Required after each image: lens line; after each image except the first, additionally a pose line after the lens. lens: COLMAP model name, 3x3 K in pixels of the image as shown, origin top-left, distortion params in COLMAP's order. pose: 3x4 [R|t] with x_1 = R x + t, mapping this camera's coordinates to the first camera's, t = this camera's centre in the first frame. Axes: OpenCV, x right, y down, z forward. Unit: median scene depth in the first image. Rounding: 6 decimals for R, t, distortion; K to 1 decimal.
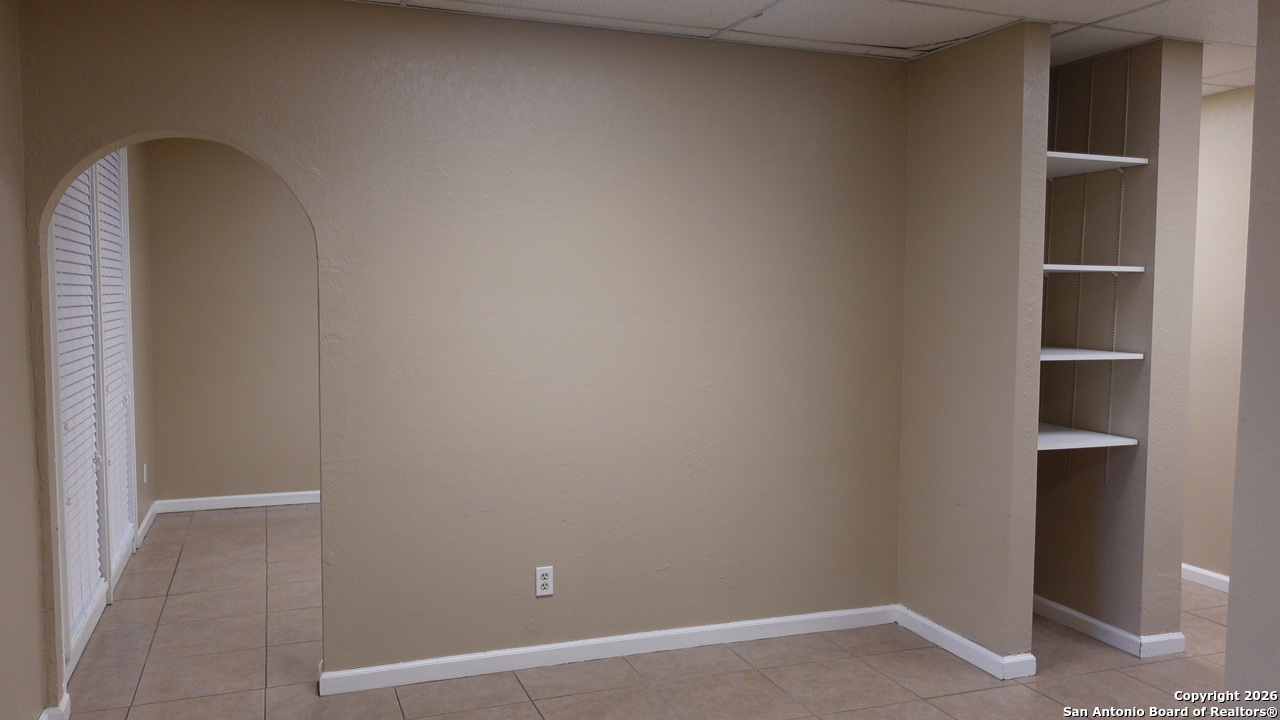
lens RADIAL K [[994.1, 0, 641.4], [0, 994.1, 356.2], [0, 0, 1]] dist [-0.004004, -0.004208]
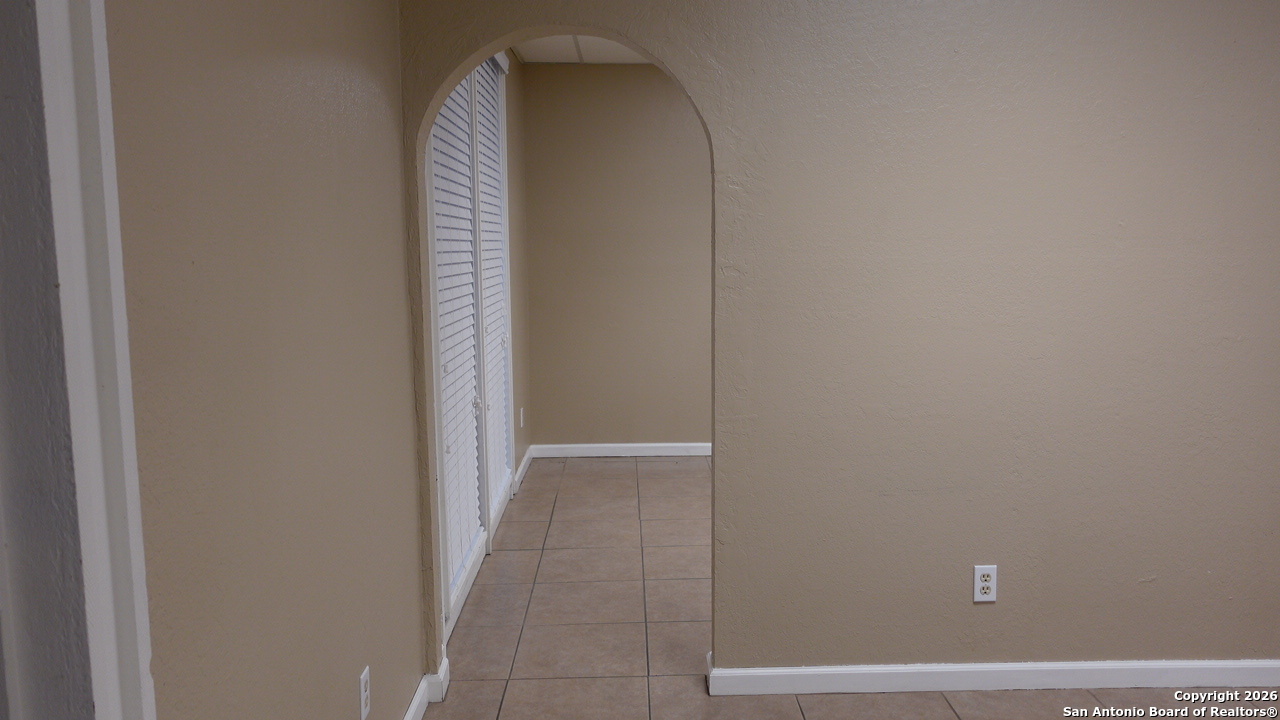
lens RADIAL K [[994.1, 0, 641.4], [0, 994.1, 356.2], [0, 0, 1]] dist [-0.004004, -0.004208]
pose [[0.941998, 0.023623, -0.334785, -0.091885], [-0.006931, 0.998676, 0.050966, 0.009913], [0.335546, -0.045690, 0.940915, 0.178062]]
